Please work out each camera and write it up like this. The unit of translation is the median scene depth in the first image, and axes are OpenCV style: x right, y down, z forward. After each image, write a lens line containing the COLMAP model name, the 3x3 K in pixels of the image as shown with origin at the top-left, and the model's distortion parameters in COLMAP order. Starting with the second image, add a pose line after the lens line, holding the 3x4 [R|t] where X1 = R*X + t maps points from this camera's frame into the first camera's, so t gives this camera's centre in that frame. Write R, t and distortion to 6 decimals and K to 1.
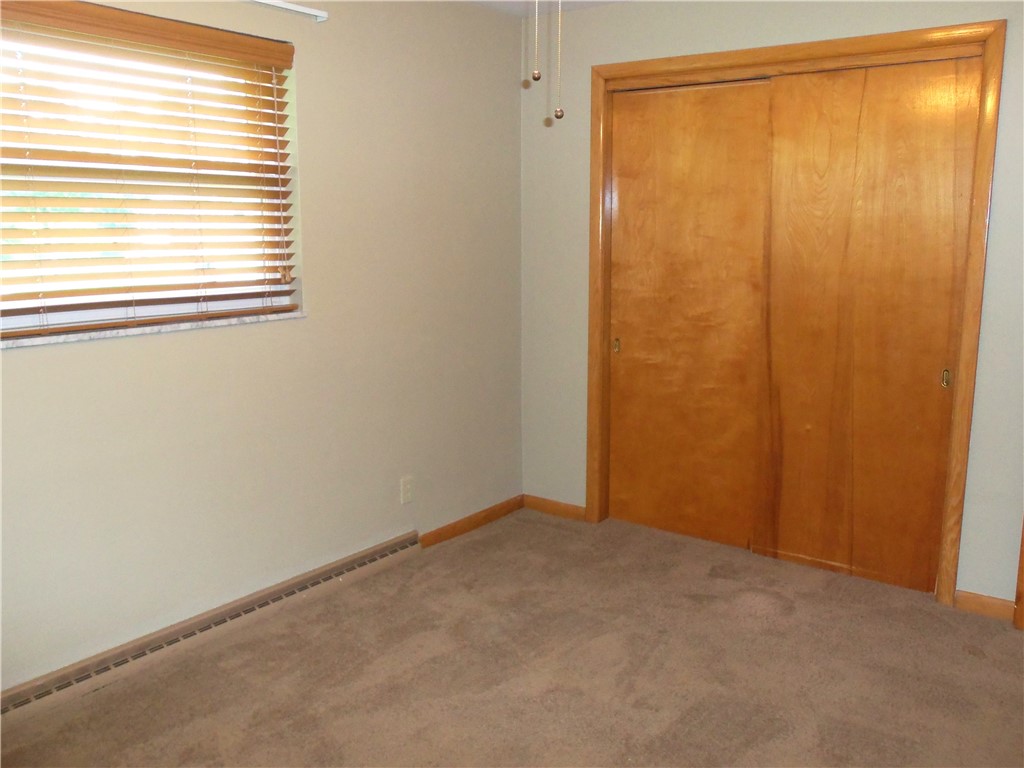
lens RADIAL K [[880.9, 0, 512.0], [0, 880.9, 384.0], [0, 0, 1]] dist [-0.017281, -0.005020]
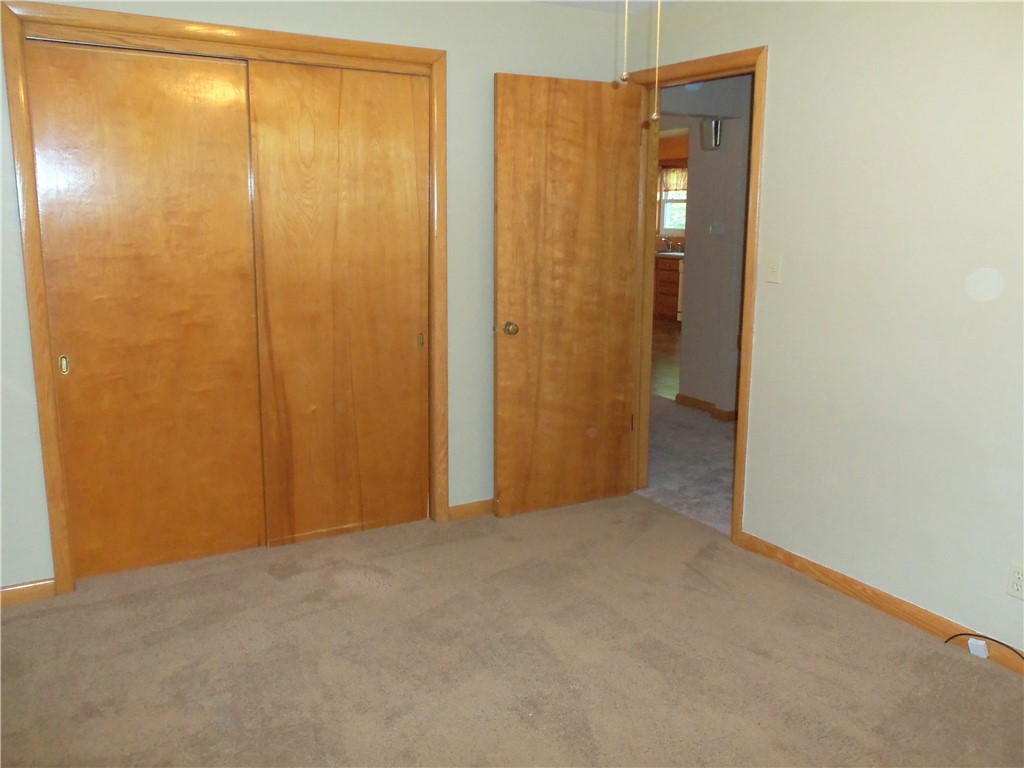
lens RADIAL K [[880.9, 0, 512.0], [0, 880.9, 384.0], [0, 0, 1]] dist [-0.017281, -0.005020]
pose [[0.383304, -0.169764, 0.907887, -0.543661], [0.152747, 0.981079, 0.118961, -0.070014], [-0.910904, 0.093079, 0.401982, 0.383874]]
